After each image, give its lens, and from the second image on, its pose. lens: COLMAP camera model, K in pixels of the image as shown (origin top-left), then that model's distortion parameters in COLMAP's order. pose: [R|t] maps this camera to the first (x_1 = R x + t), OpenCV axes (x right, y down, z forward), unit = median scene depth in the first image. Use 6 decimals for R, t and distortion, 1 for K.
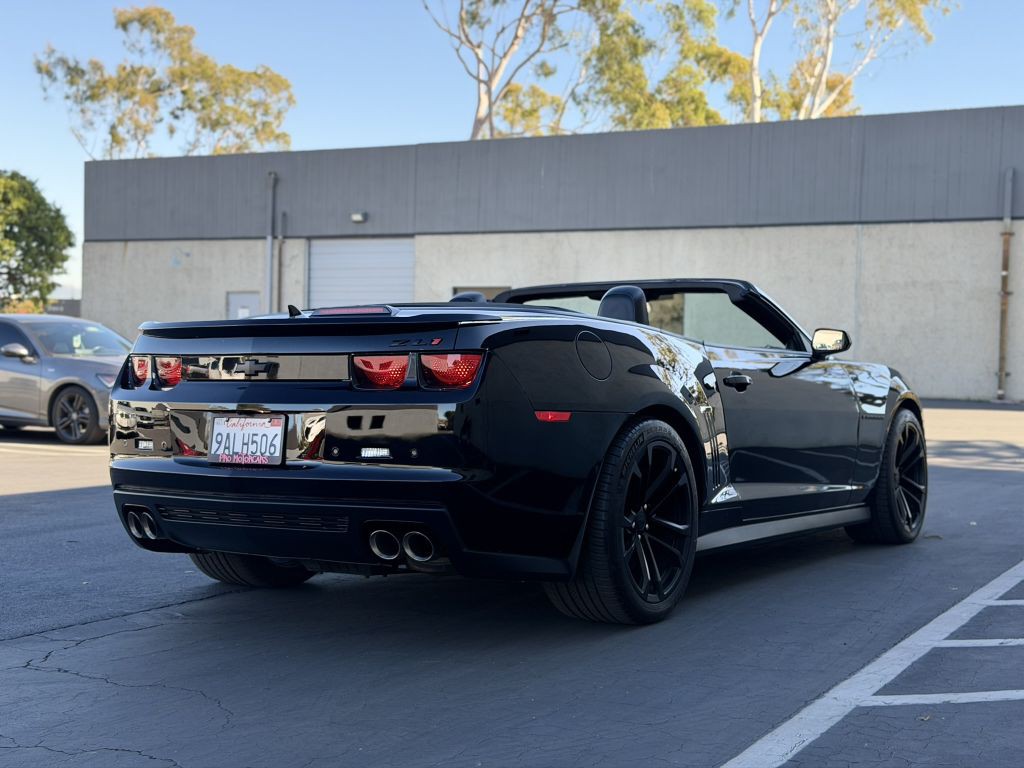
lens RADIAL K [[1448.1, 0, 512.0], [0, 1448.1, 384.0], [0, 0, 1]] dist [0.216469, -0.632206]
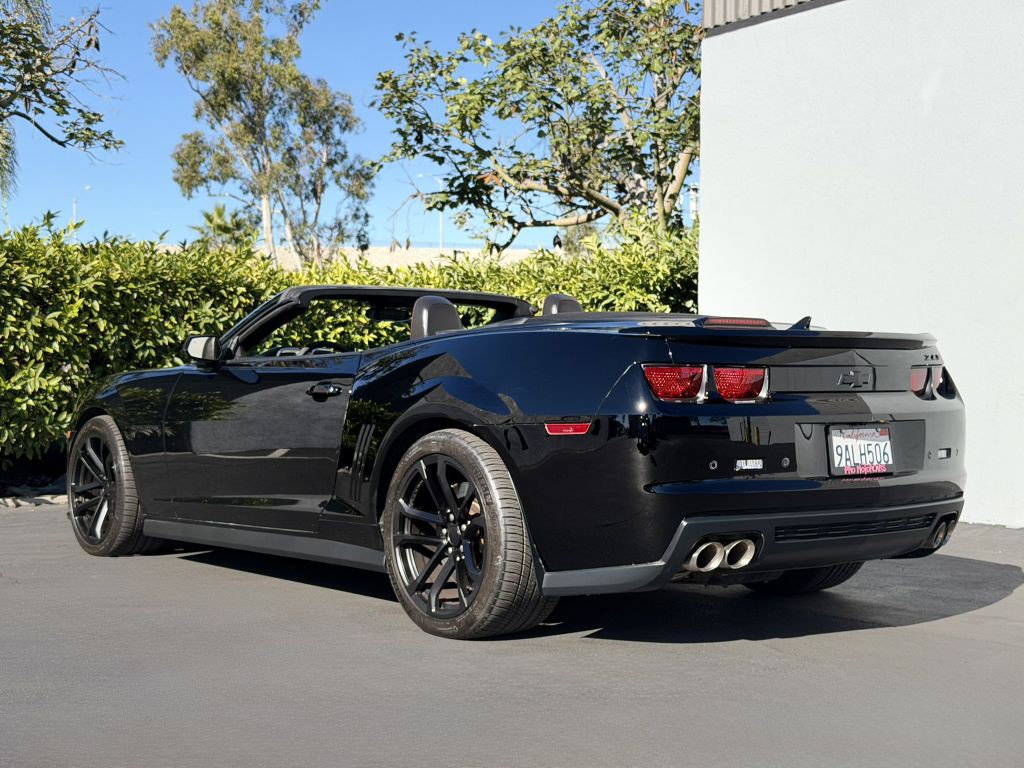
lens RADIAL K [[1448.1, 0, 512.0], [0, 1448.1, 384.0], [0, 0, 1]] dist [0.216469, -0.632206]
pose [[0.325874, -0.000900, 0.945413, -1.220422], [0.004378, 0.999990, -0.000558, -0.008548], [-0.945403, 0.004321, 0.325875, 0.891445]]
